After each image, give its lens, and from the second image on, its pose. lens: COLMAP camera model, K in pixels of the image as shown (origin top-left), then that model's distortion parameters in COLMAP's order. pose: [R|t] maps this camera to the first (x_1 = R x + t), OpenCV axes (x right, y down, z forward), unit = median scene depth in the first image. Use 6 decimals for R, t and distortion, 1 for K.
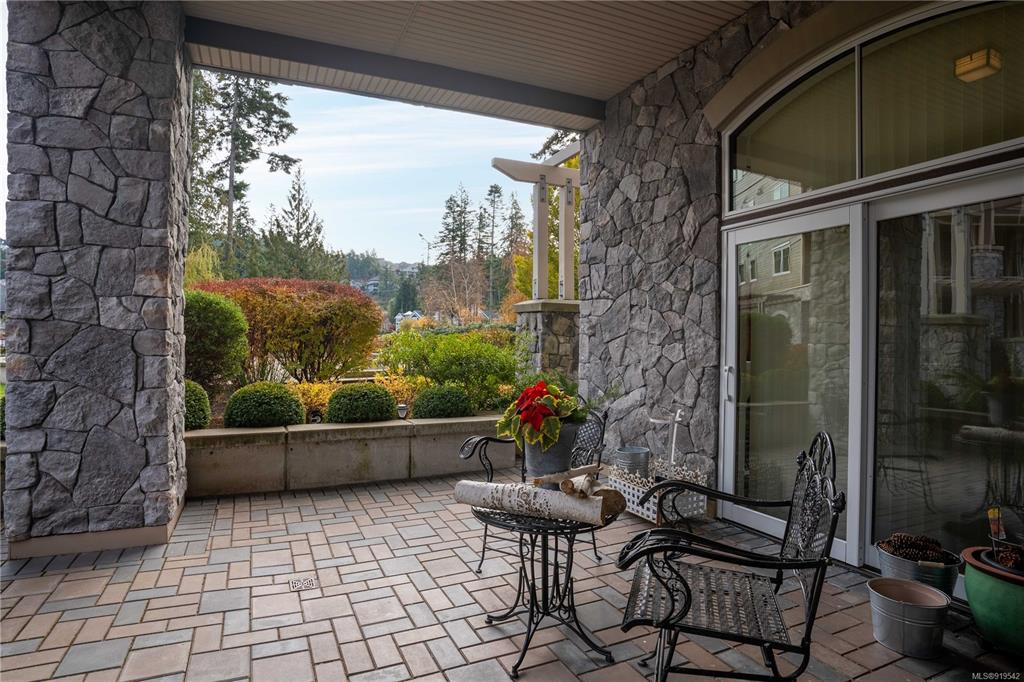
lens RADIAL K [[515.4, 0, 508.8], [0, 515.4, 335.7], [0, 0, 1]] dist [-0.044843, 0.001082]
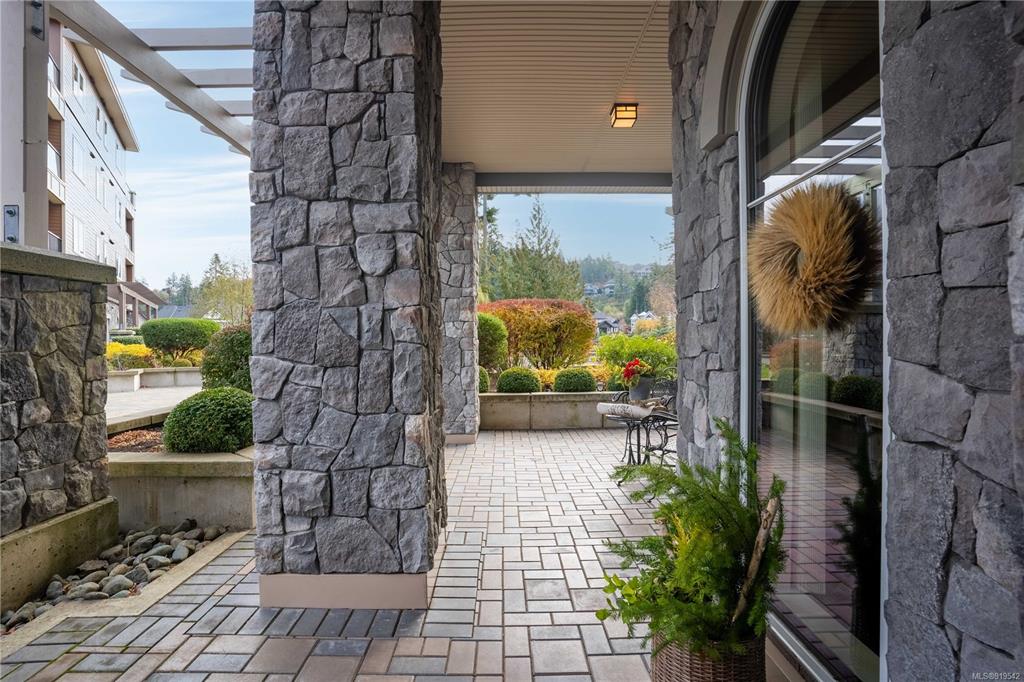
lens RADIAL K [[515.4, 0, 508.8], [0, 515.4, 335.7], [0, 0, 1]] dist [-0.044843, 0.001082]
pose [[0.897788, -0.017716, -0.440072, 0.212557], [0.017290, 0.999838, -0.004978, -0.003818], [0.440089, -0.003139, 0.897949, -0.472633]]
